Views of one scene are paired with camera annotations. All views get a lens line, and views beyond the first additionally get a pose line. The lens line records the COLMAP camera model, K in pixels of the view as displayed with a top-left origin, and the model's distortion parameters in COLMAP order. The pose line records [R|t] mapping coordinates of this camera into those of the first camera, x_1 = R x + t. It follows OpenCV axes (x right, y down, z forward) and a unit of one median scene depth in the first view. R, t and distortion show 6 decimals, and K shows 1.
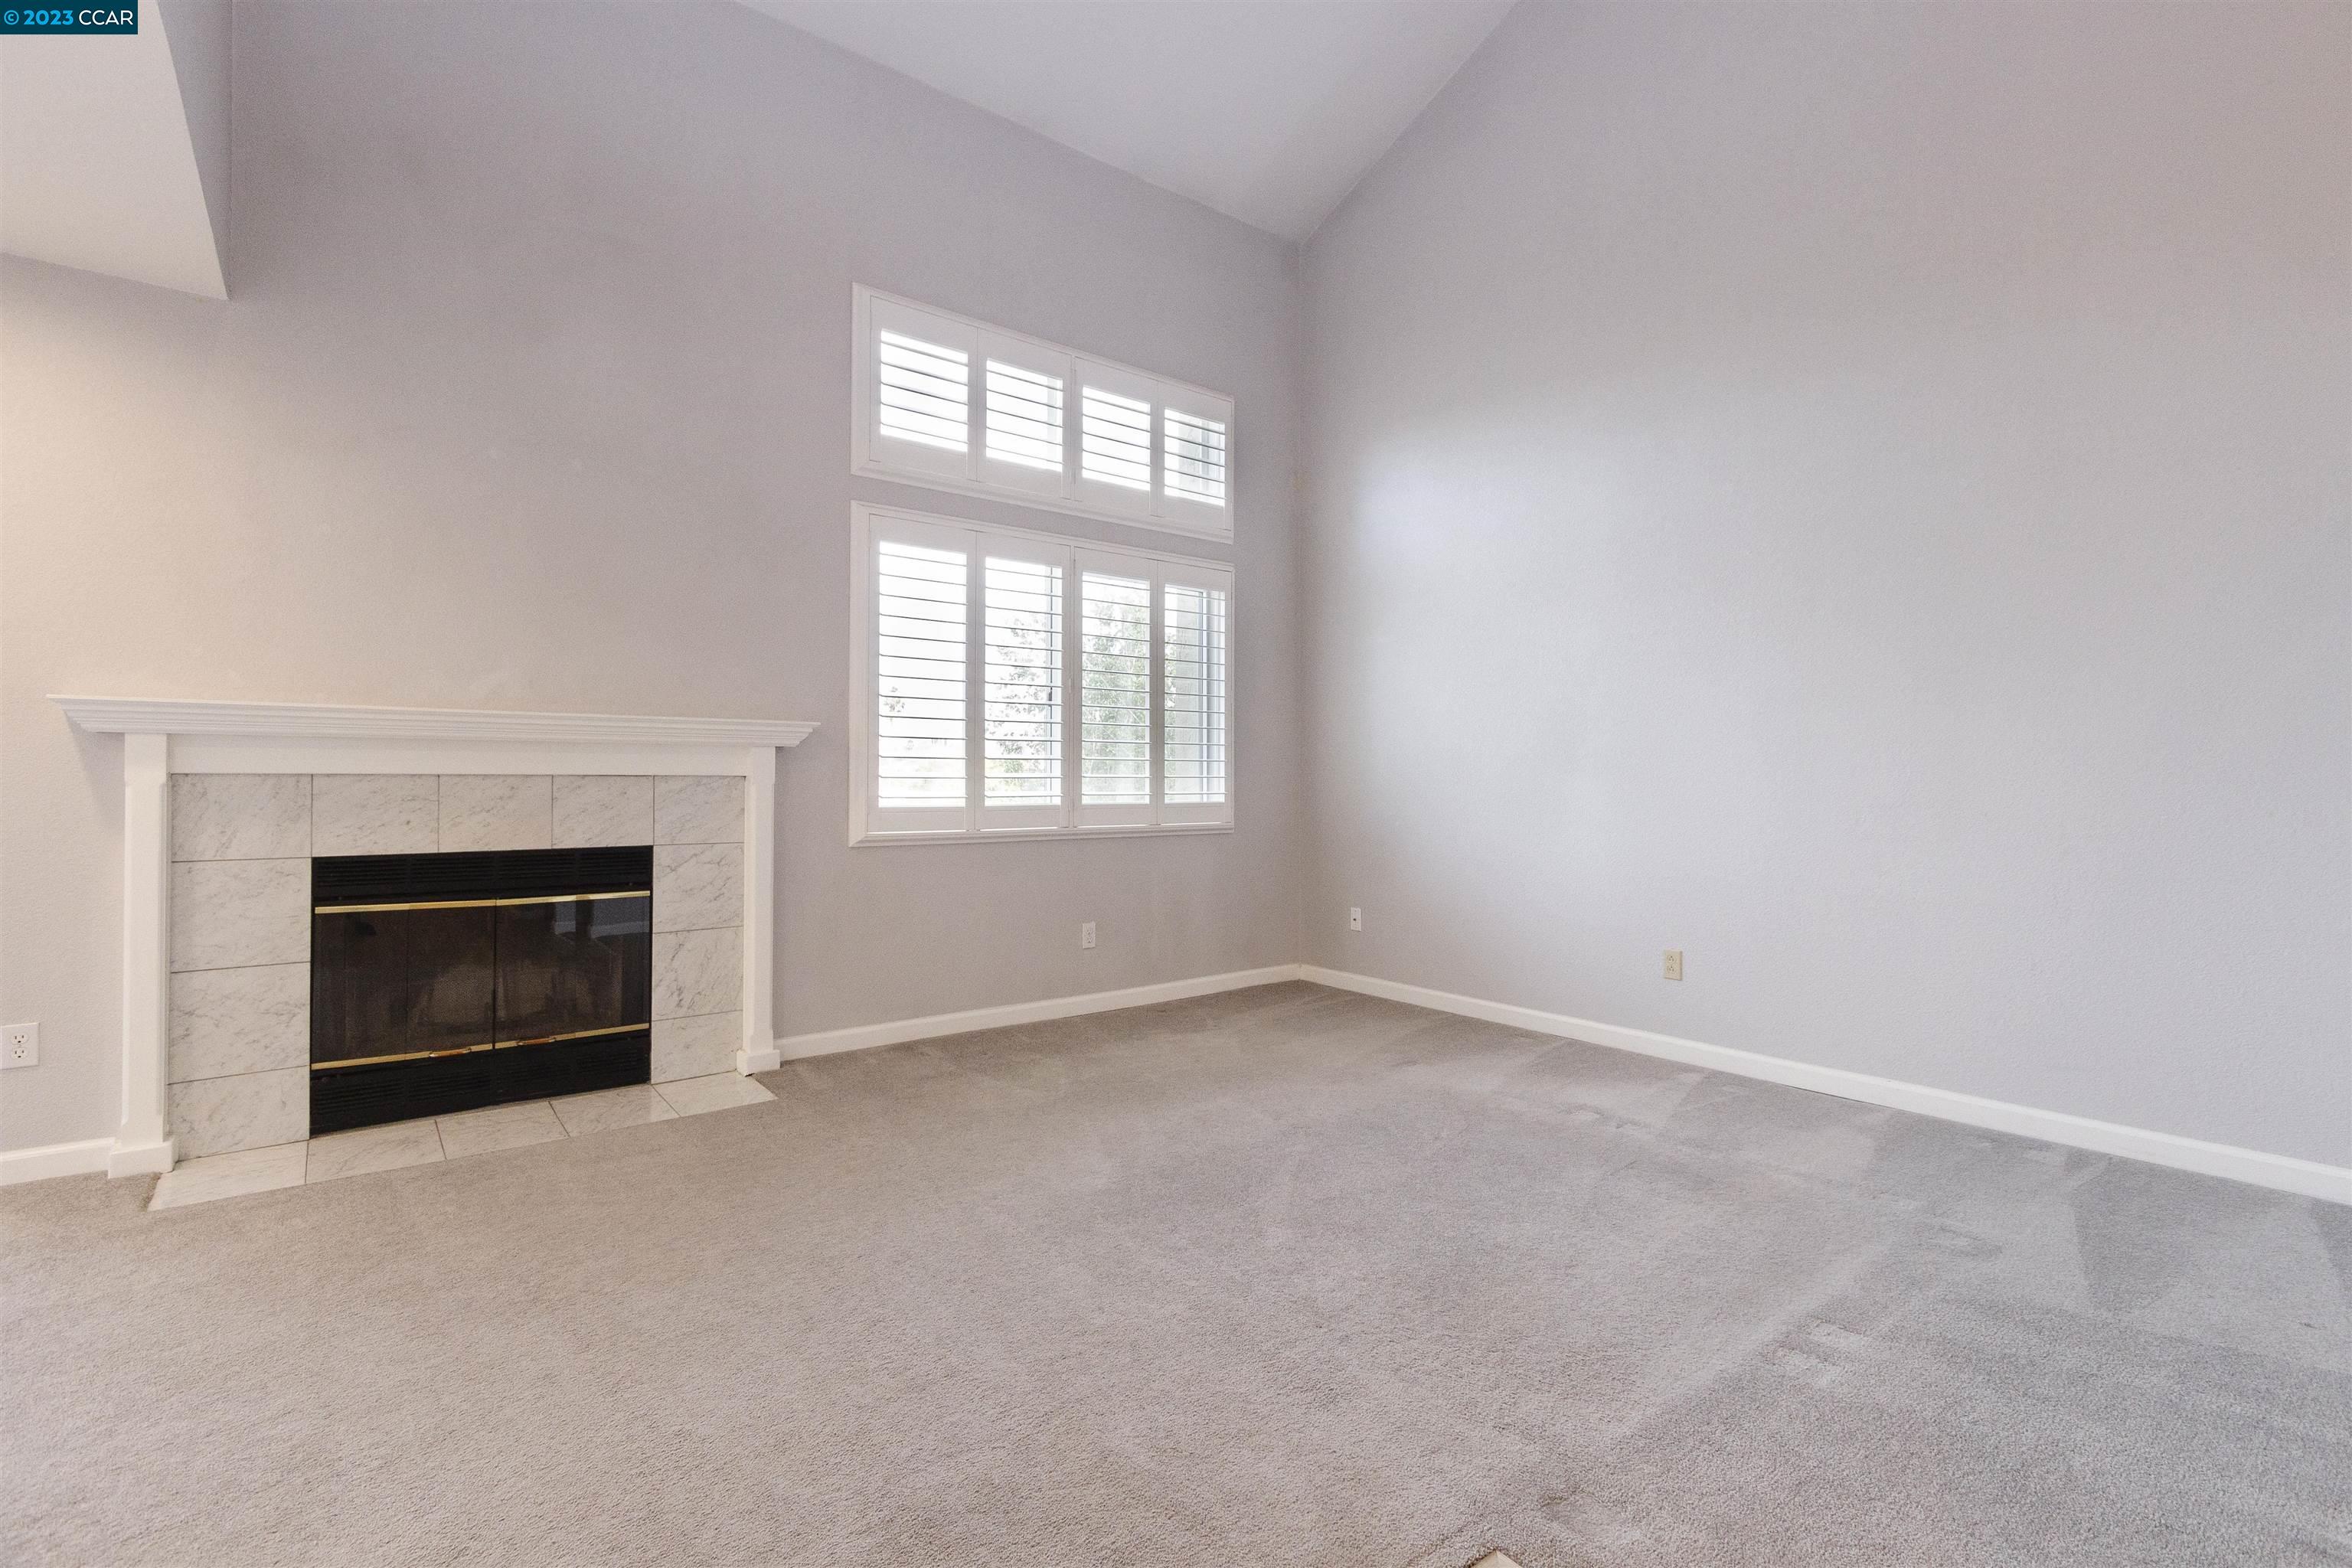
lens RADIAL K [[1052.5, 0, 1179.8], [0, 1052.5, 768.9], [0, 0, 1]] dist [0.003126, 0.000107]
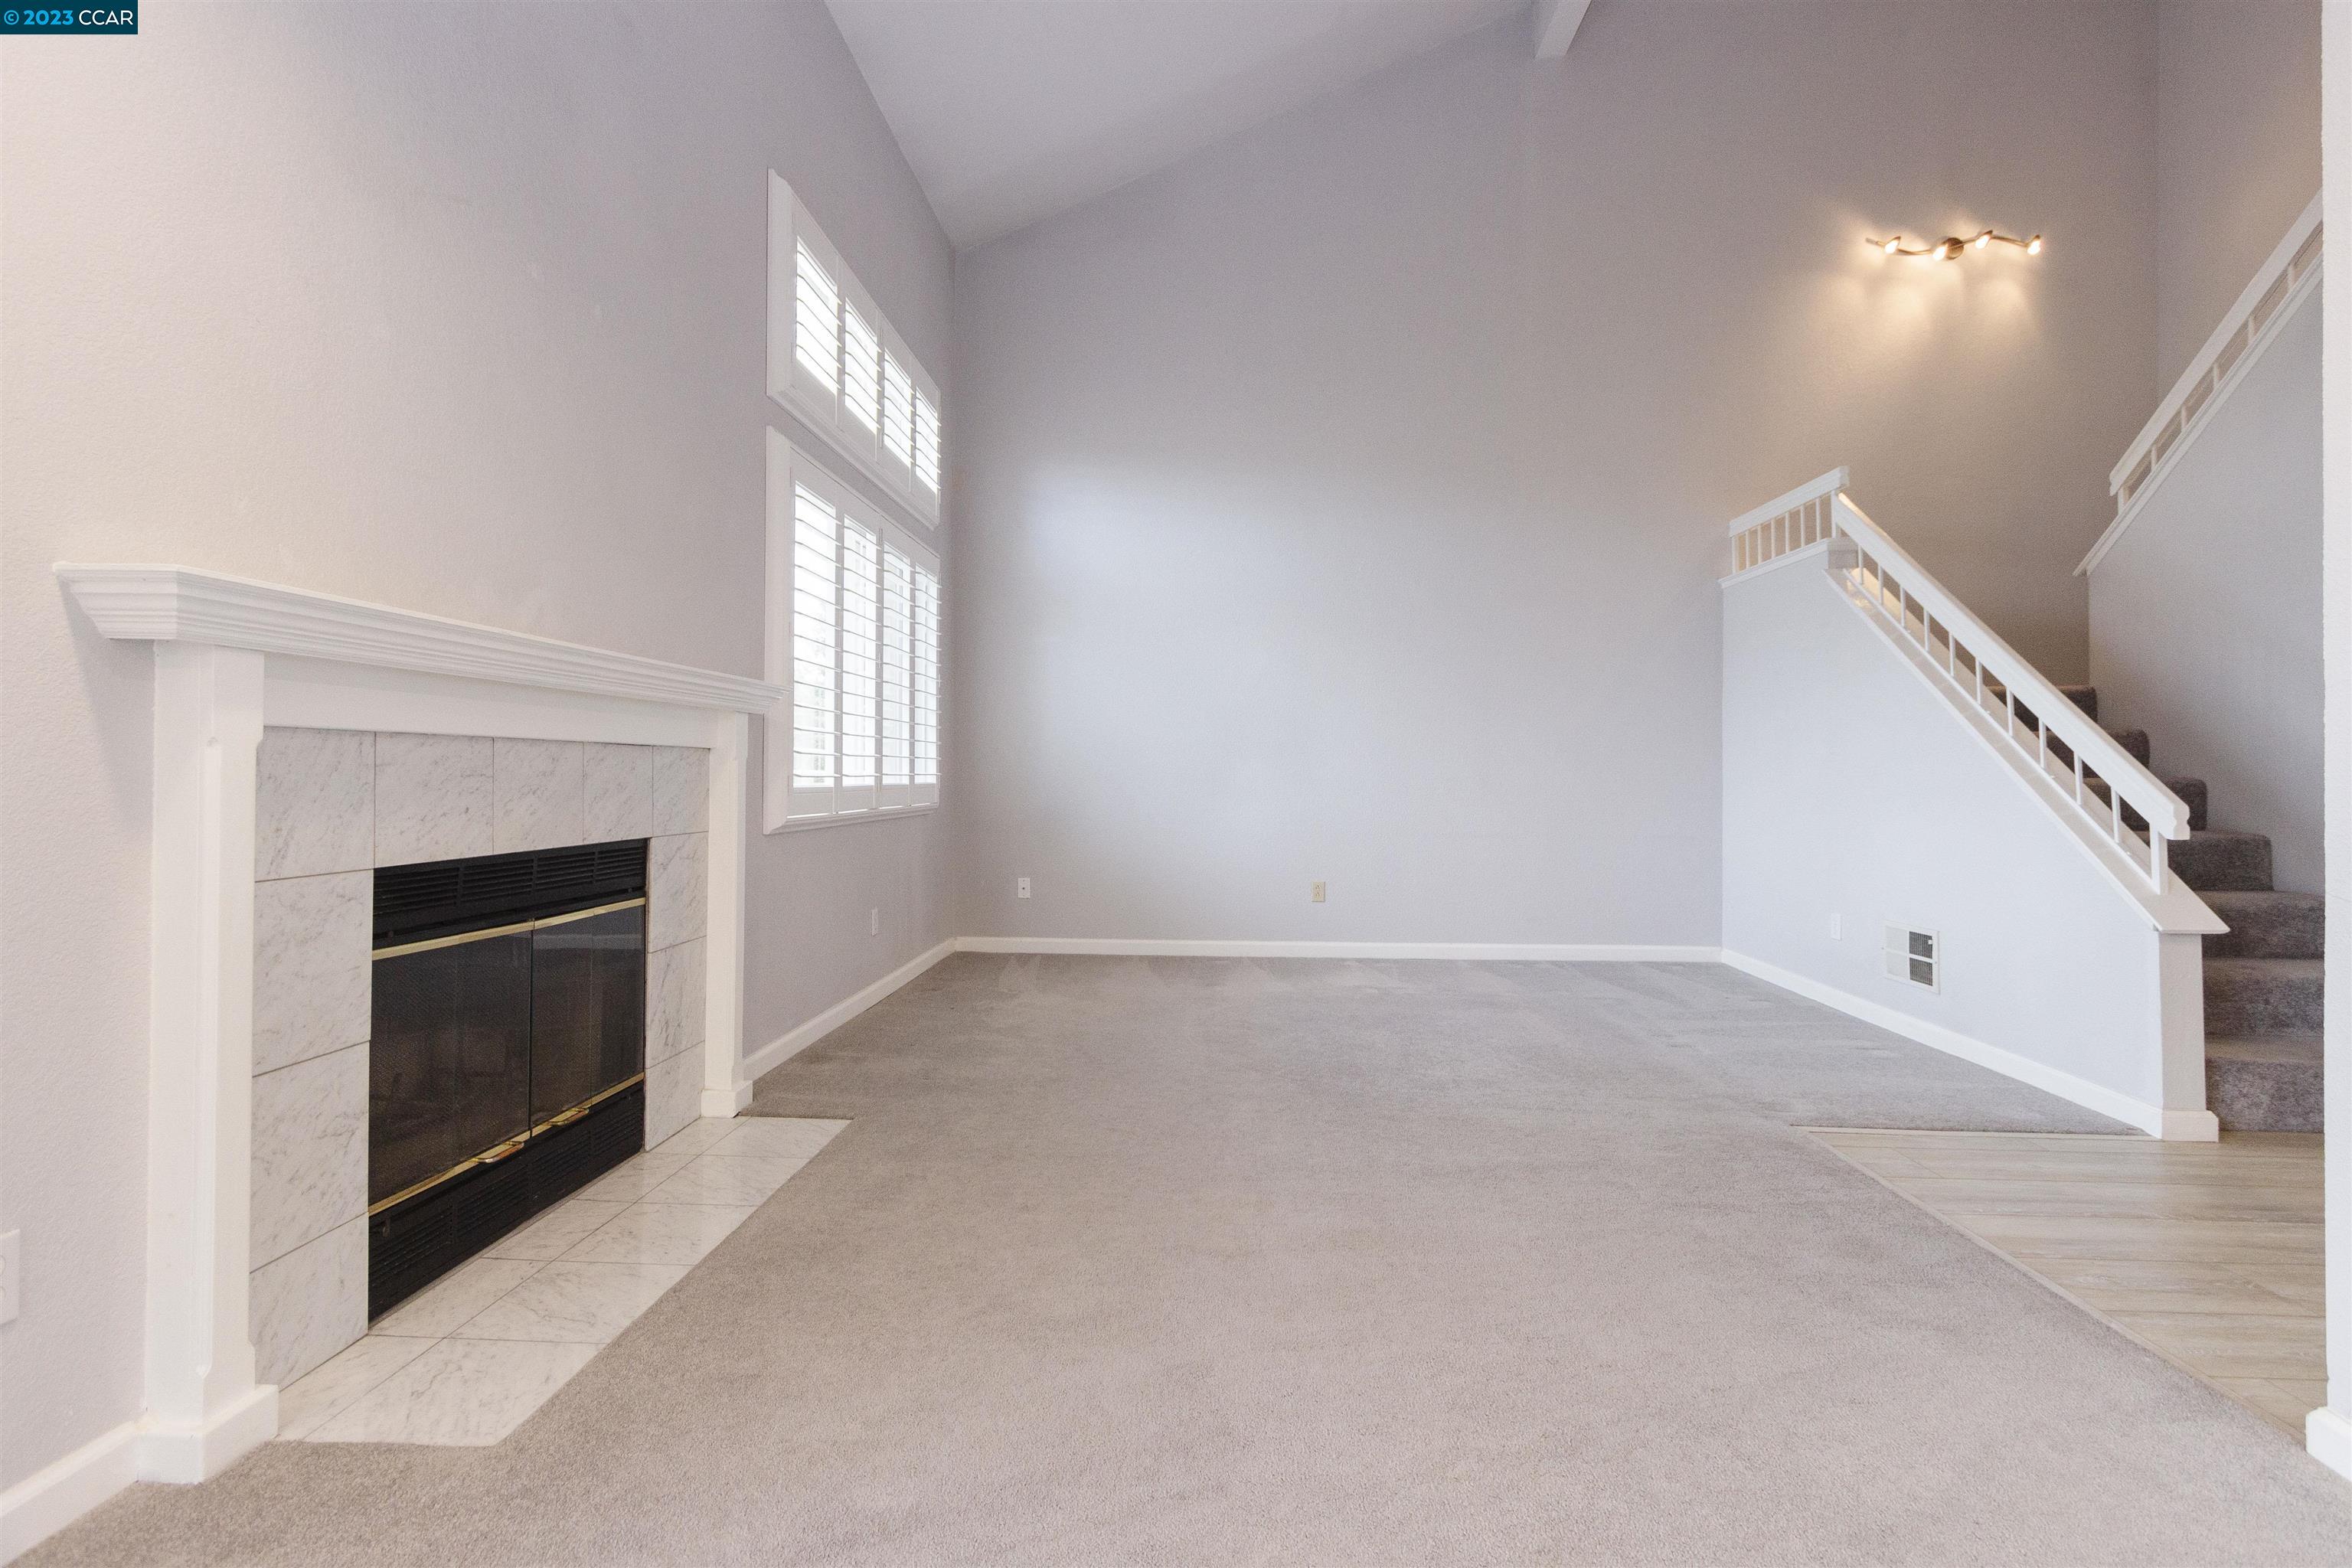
lens RADIAL K [[1052.5, 0, 1179.8], [0, 1052.5, 768.9], [0, 0, 1]] dist [0.003126, 0.000107]
pose [[0.661218, 0.005117, 0.750176, -0.839481], [-0.012640, 0.999911, 0.004321, 0.015500], [-0.750087, -0.012340, 0.661224, 0.217353]]
